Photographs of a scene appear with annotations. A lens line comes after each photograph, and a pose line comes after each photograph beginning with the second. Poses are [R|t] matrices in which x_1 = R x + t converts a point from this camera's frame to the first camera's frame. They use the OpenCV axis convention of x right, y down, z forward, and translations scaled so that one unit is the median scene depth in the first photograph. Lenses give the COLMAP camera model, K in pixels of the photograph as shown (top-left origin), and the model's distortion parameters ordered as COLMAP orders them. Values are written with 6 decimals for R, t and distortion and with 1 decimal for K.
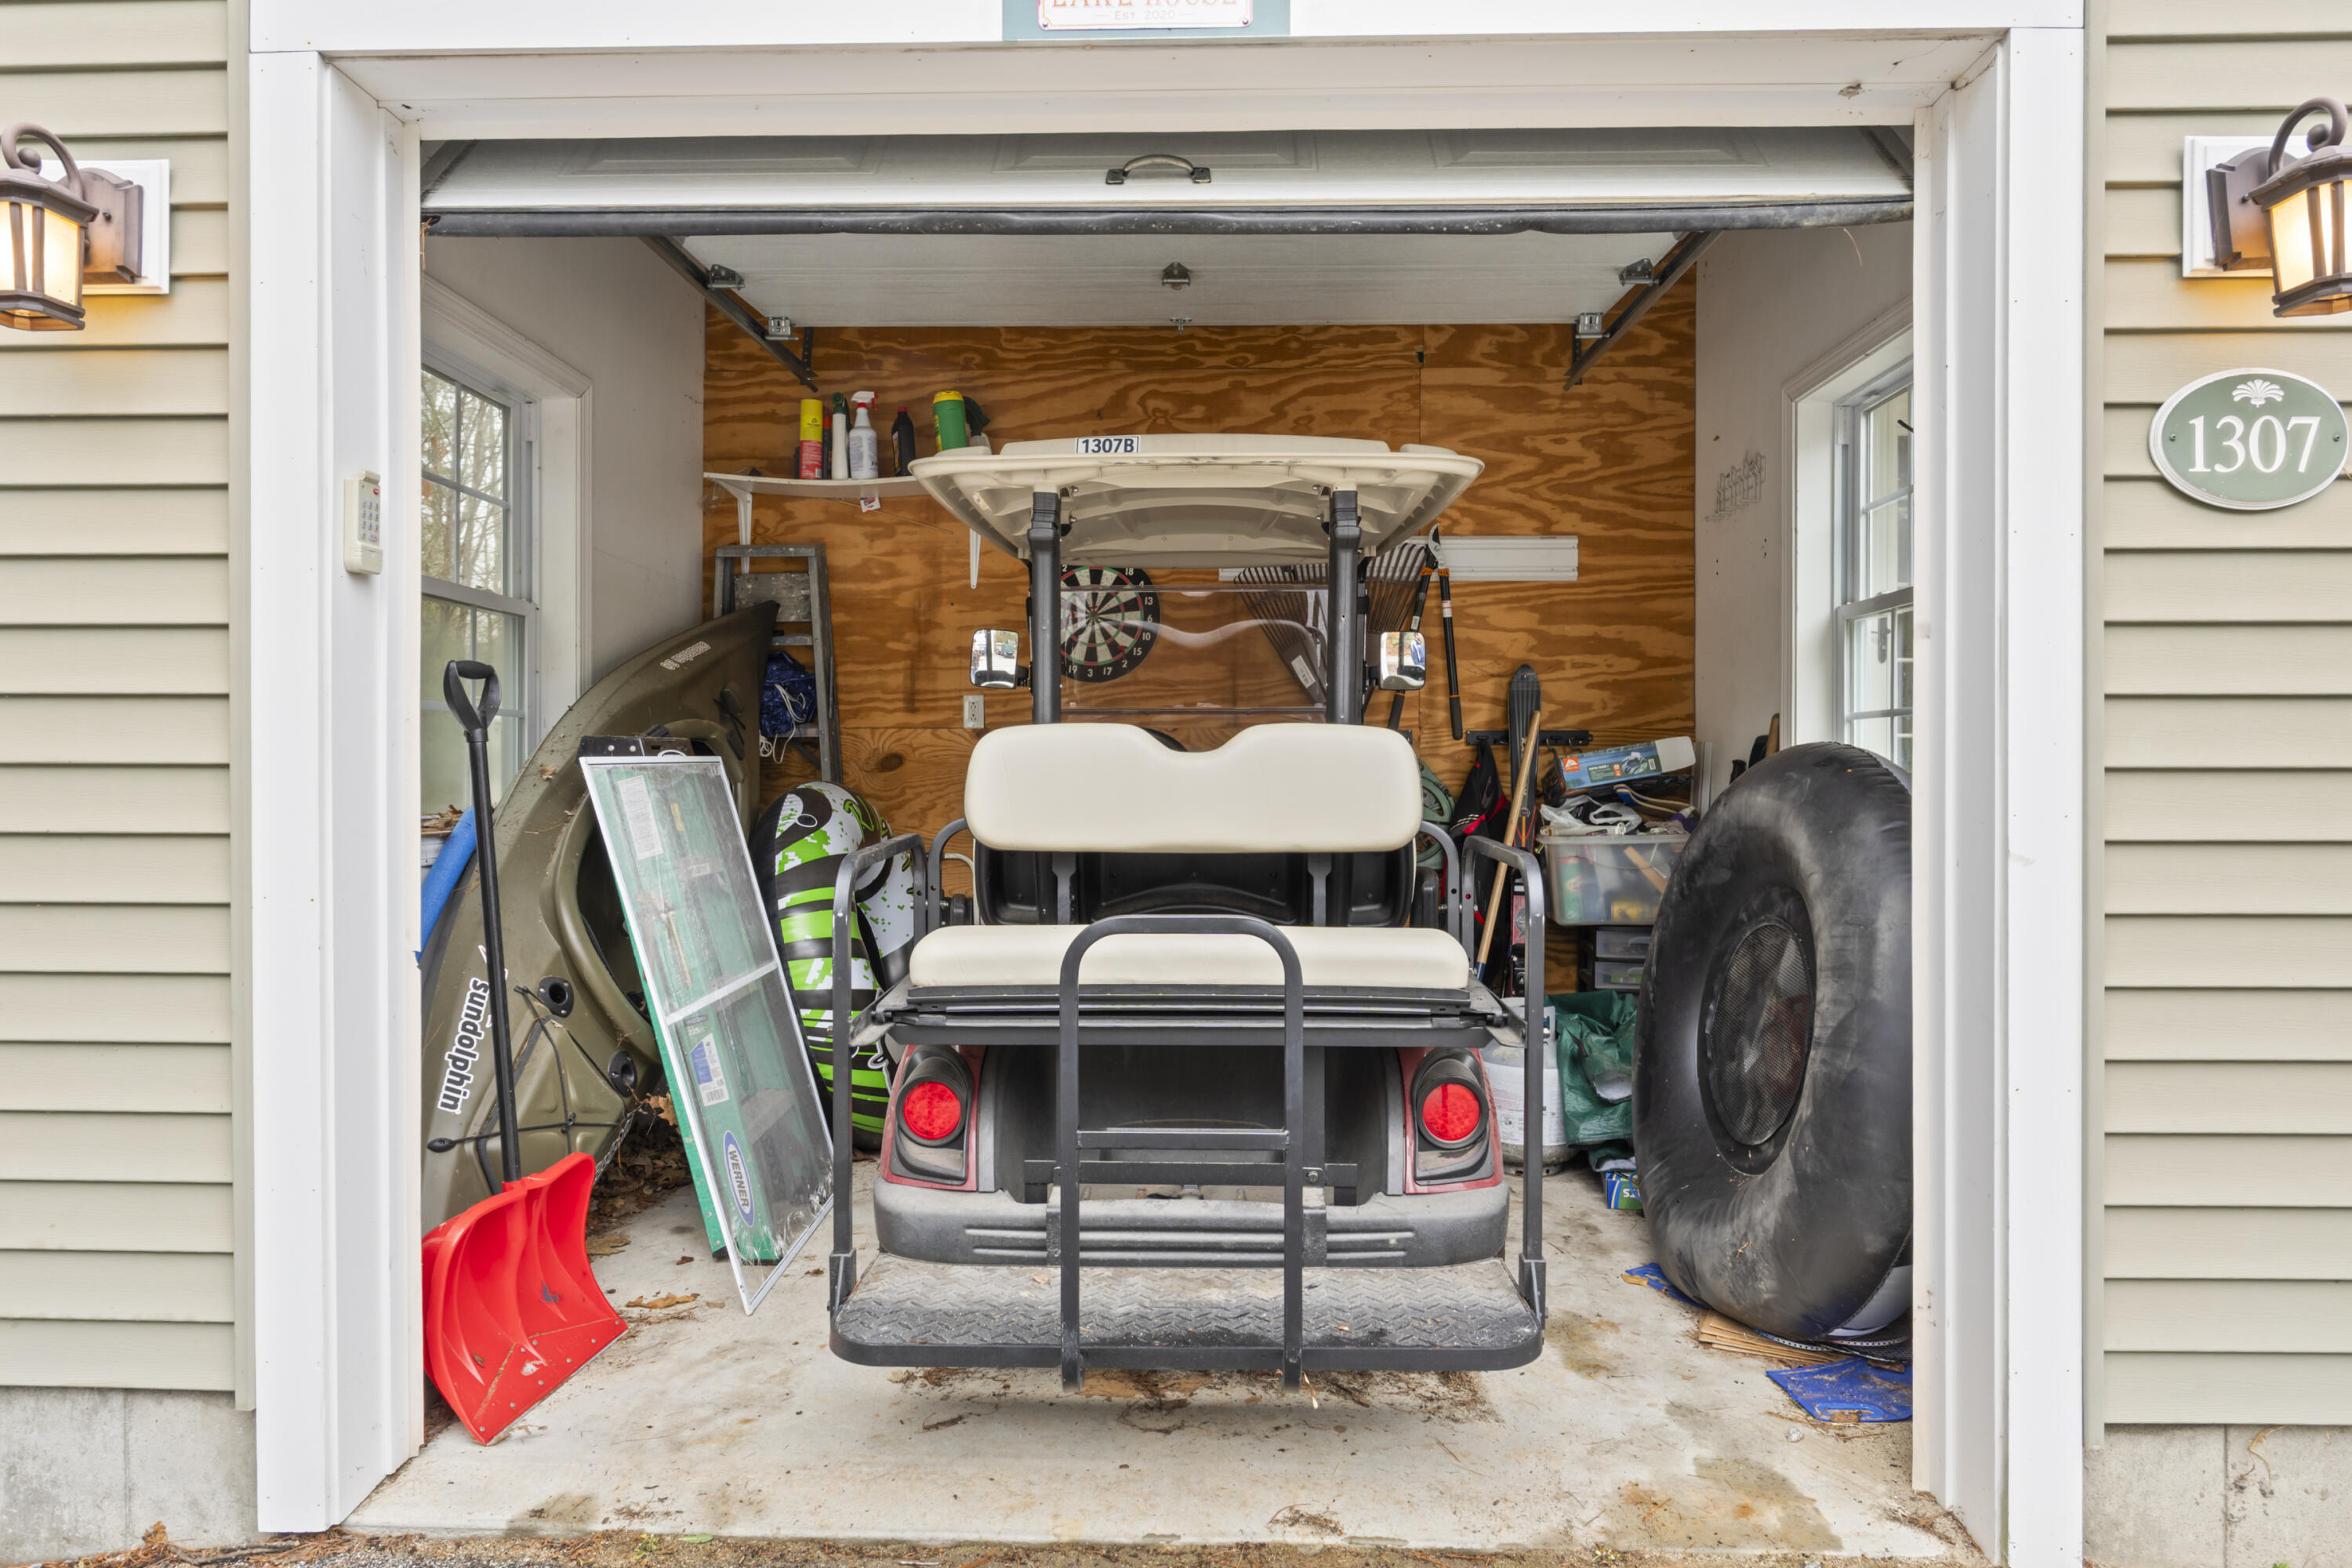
lens RADIAL K [[1421.0, 0, 1170.8], [0, 1421.0, 780.6], [0, 0, 1]] dist [0.000889, -0.000861]
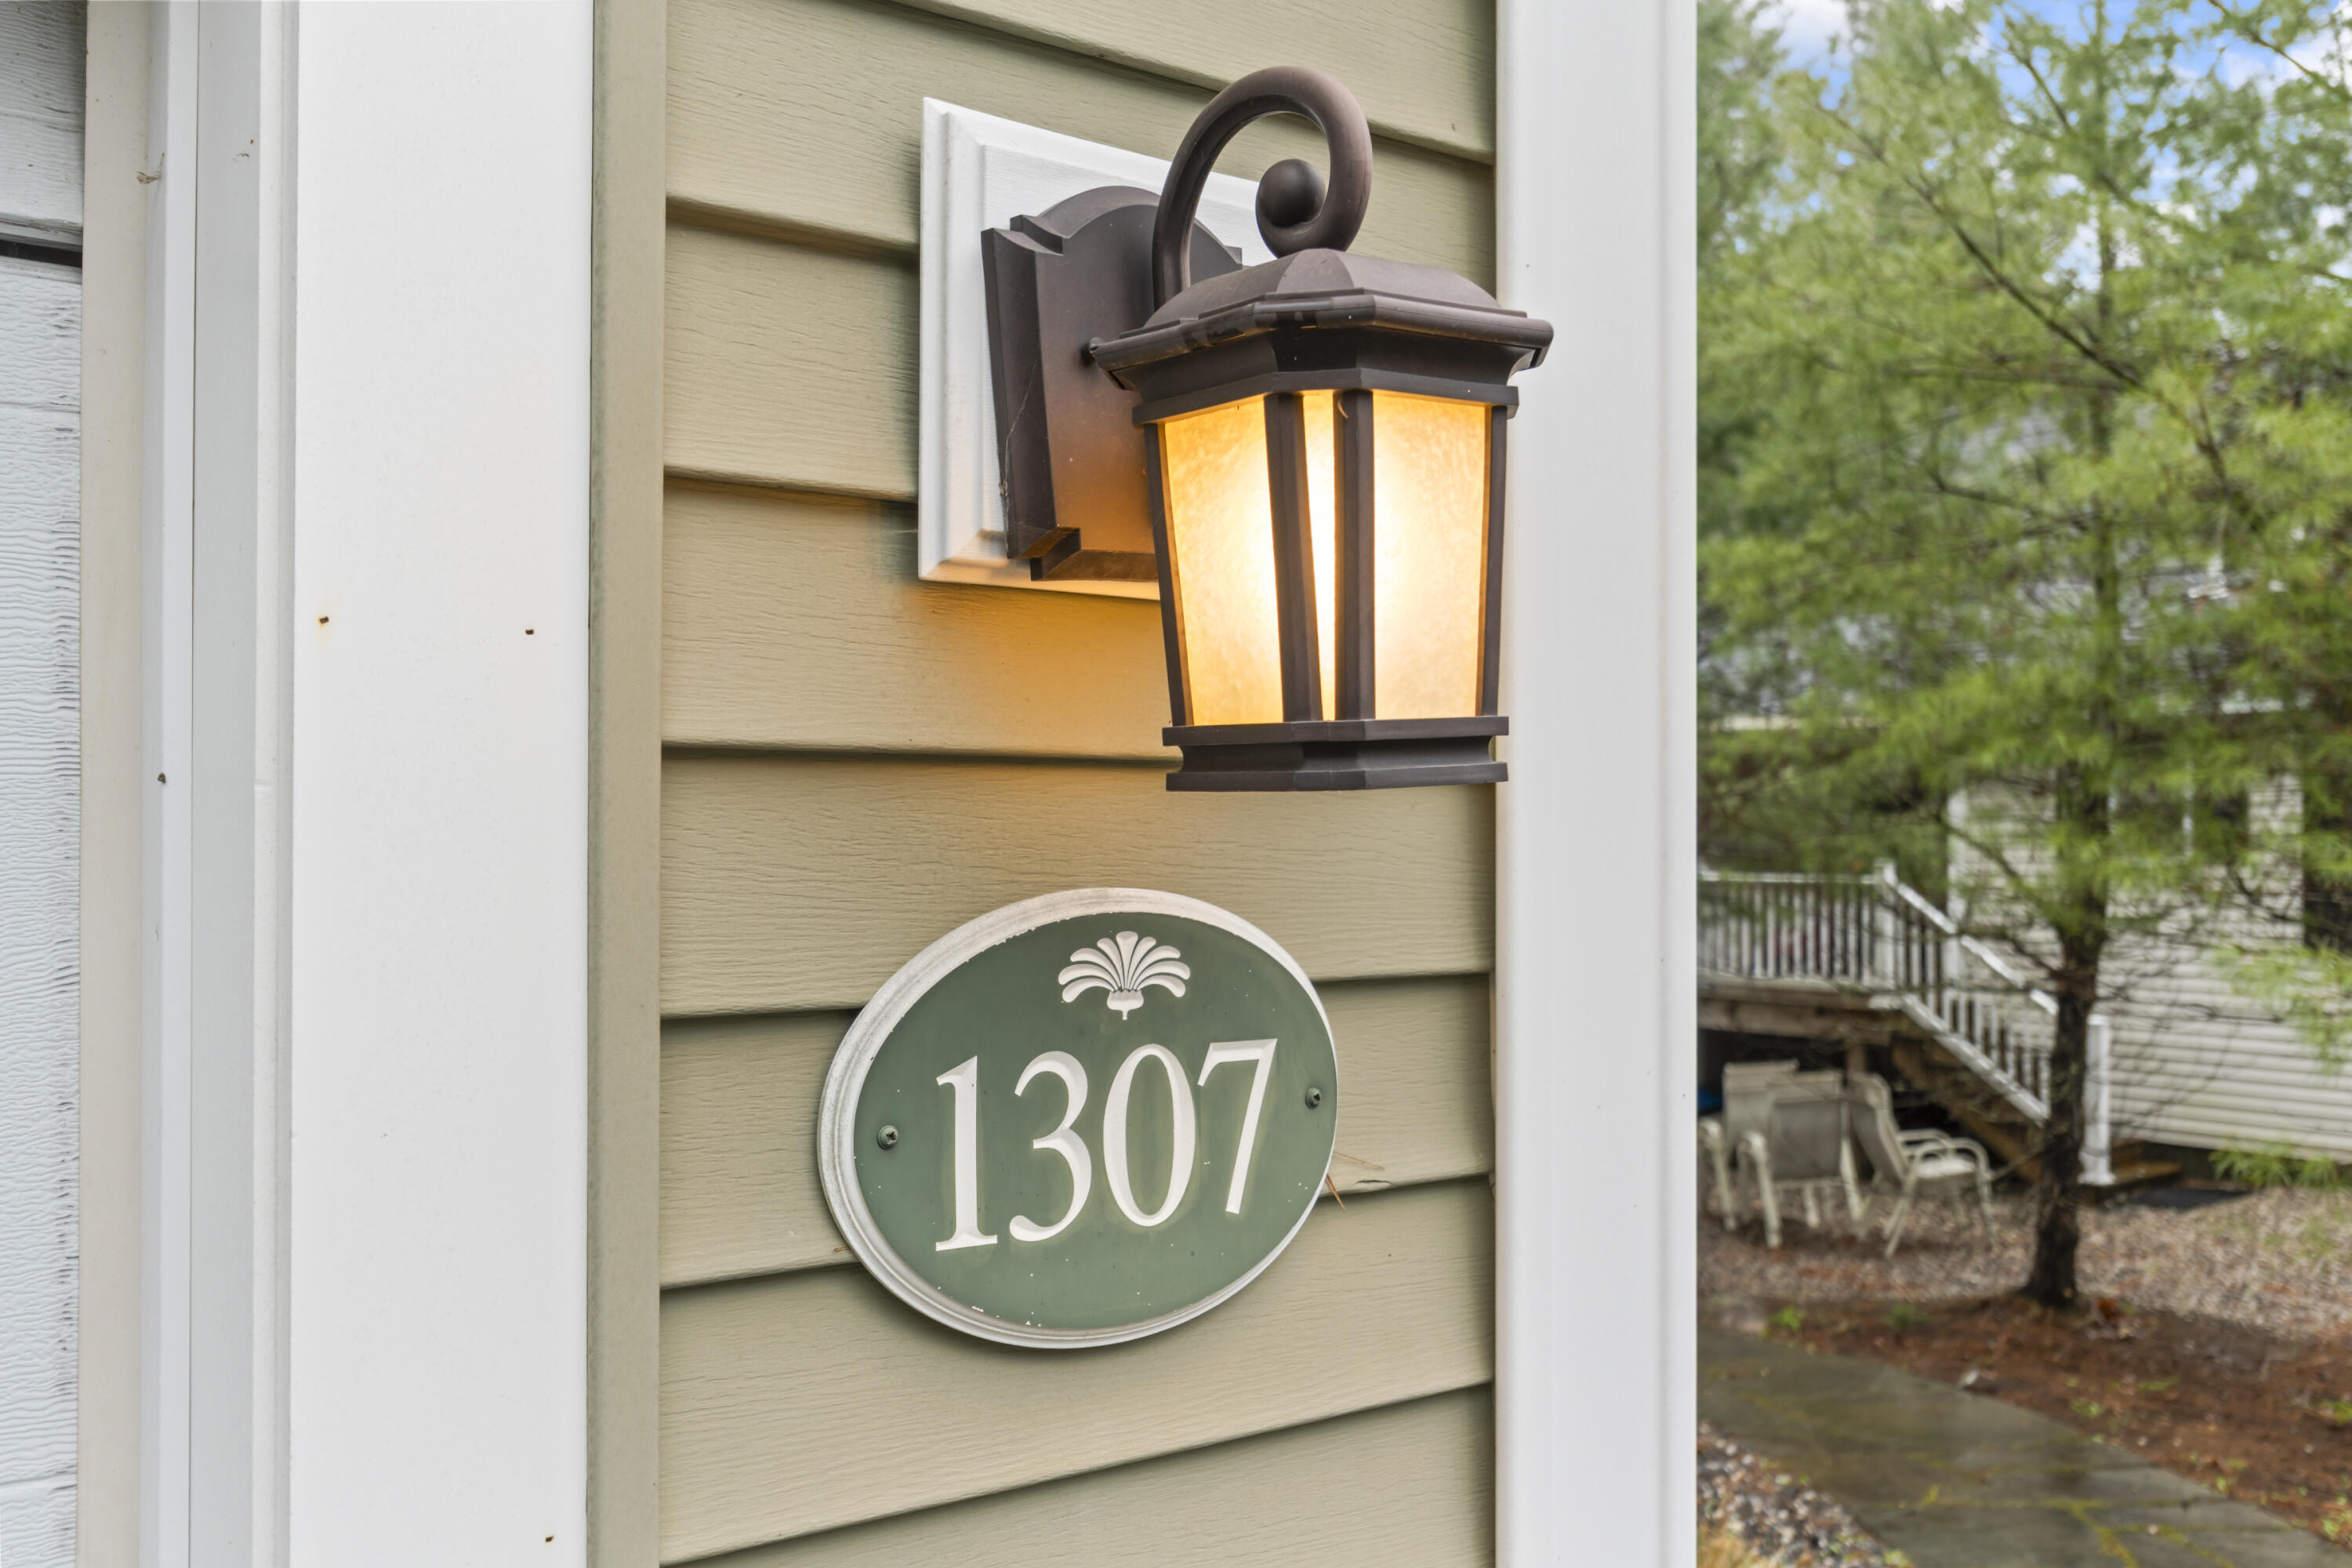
lens RADIAL K [[2035.0, 0, 1178.4], [0, 2035.0, 790.3], [0, 0, 1]] dist [-0.058495, -0.002420]
pose [[0.780294, 0.008455, 0.625355, 0.498255], [0.000748, 0.999895, -0.014452, -0.306429], [-0.625412, 0.011745, 0.780206, 0.648910]]
